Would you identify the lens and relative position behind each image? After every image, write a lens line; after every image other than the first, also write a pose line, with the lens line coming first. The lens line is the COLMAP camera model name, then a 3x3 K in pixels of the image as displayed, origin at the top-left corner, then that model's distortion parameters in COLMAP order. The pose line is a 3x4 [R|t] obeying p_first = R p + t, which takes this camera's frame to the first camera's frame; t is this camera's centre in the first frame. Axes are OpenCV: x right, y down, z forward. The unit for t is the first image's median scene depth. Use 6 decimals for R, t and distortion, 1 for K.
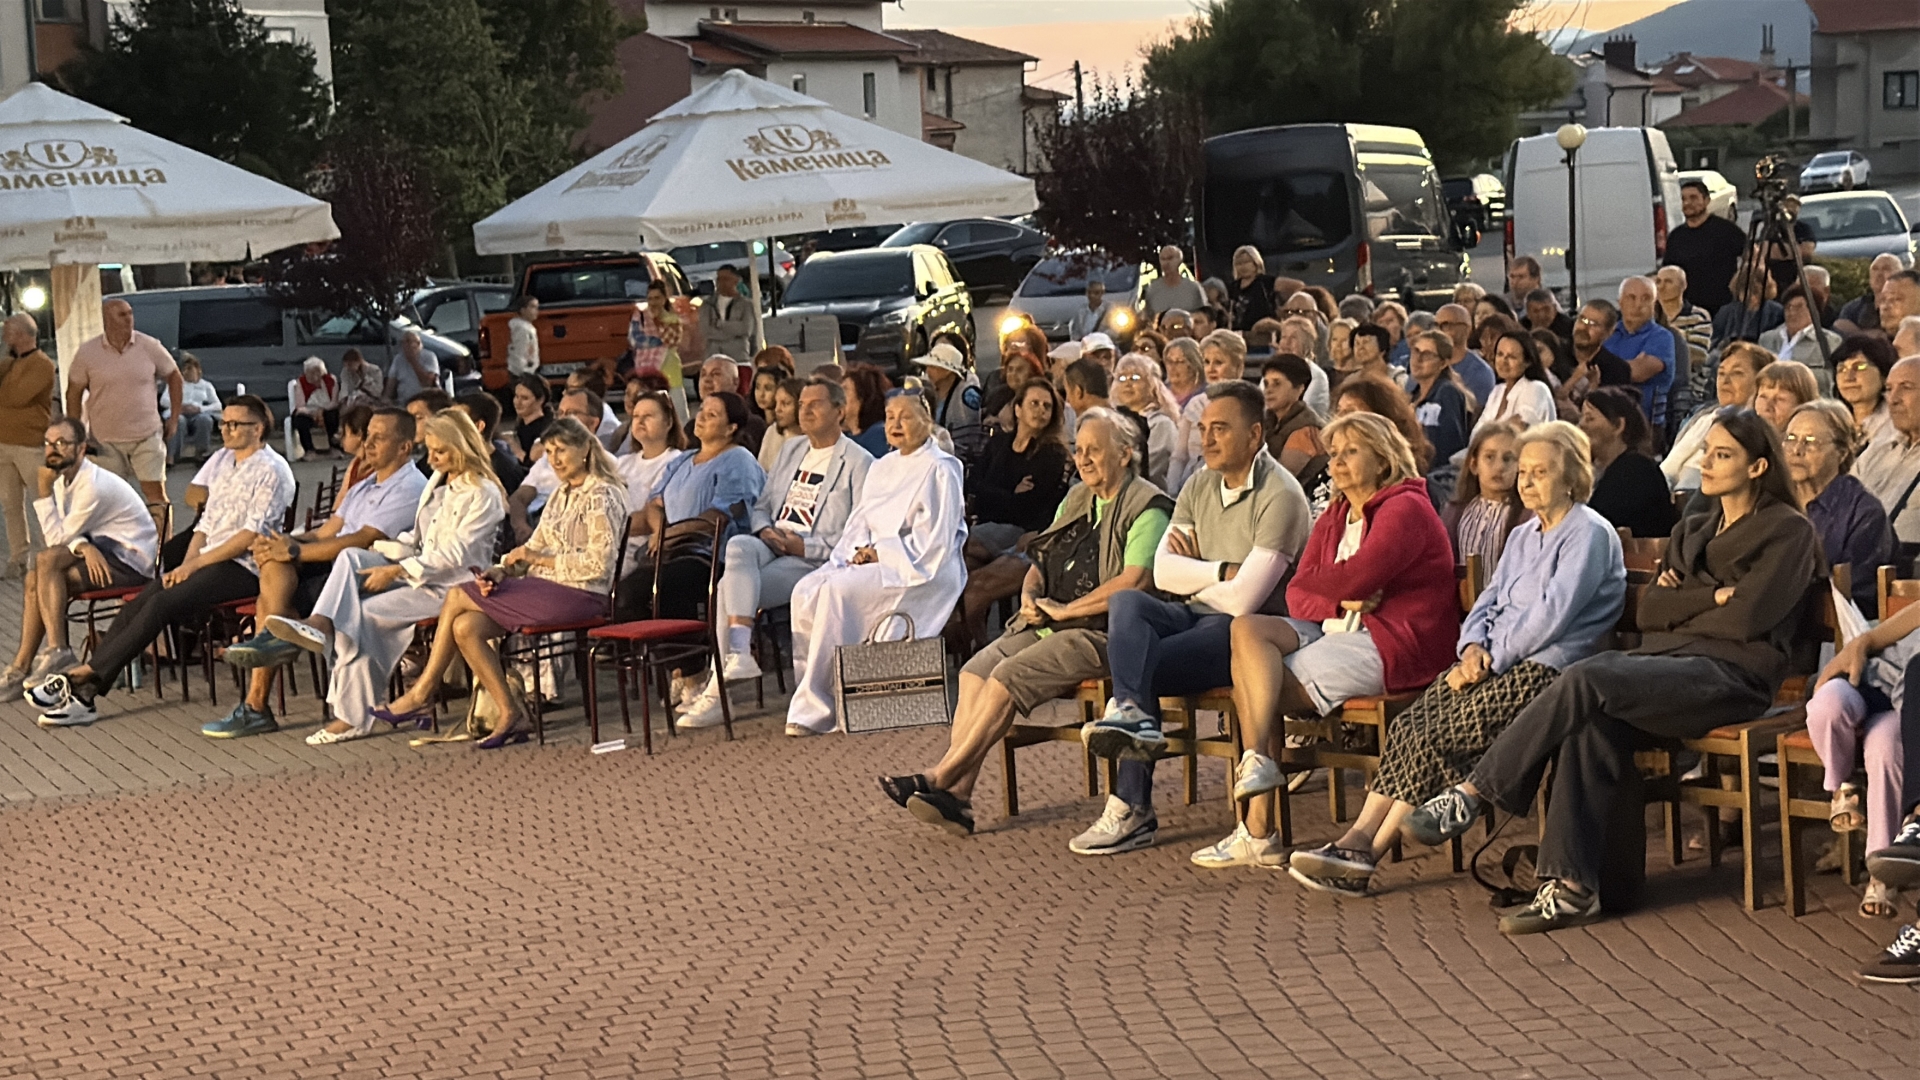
lens RADIAL K [[3465.5, 0, 960.0], [0, 3465.5, 540.0], [0, 0, 1]] dist [0.264967, -0.152343]
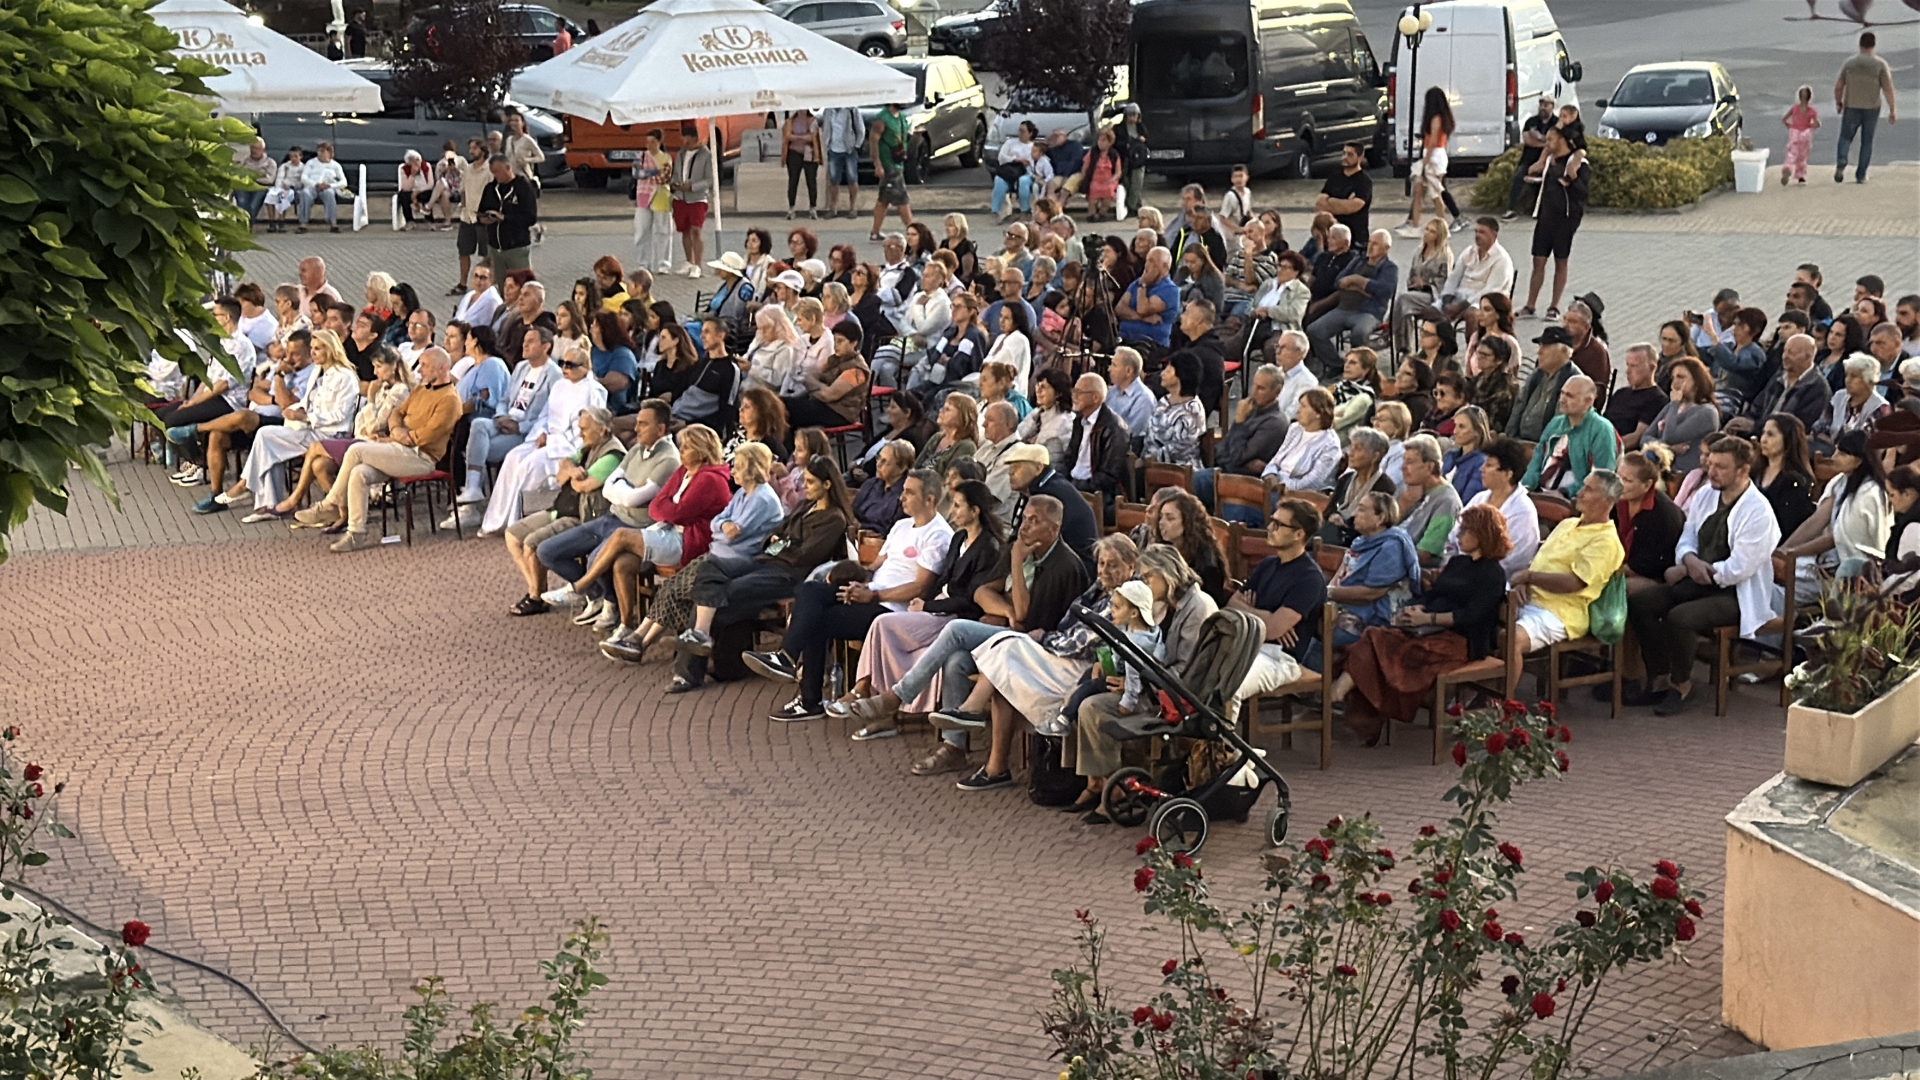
lens RADIAL K [[3465.5, 0, 960.0], [0, 3465.5, 540.0], [0, 0, 1]] dist [0.264967, -0.152343]
pose [[0.995201, 0.063927, -0.074082, 0.164637], [-0.056175, 0.993158, 0.102377, -0.071626], [0.080120, -0.097724, 0.991983, -0.384578]]
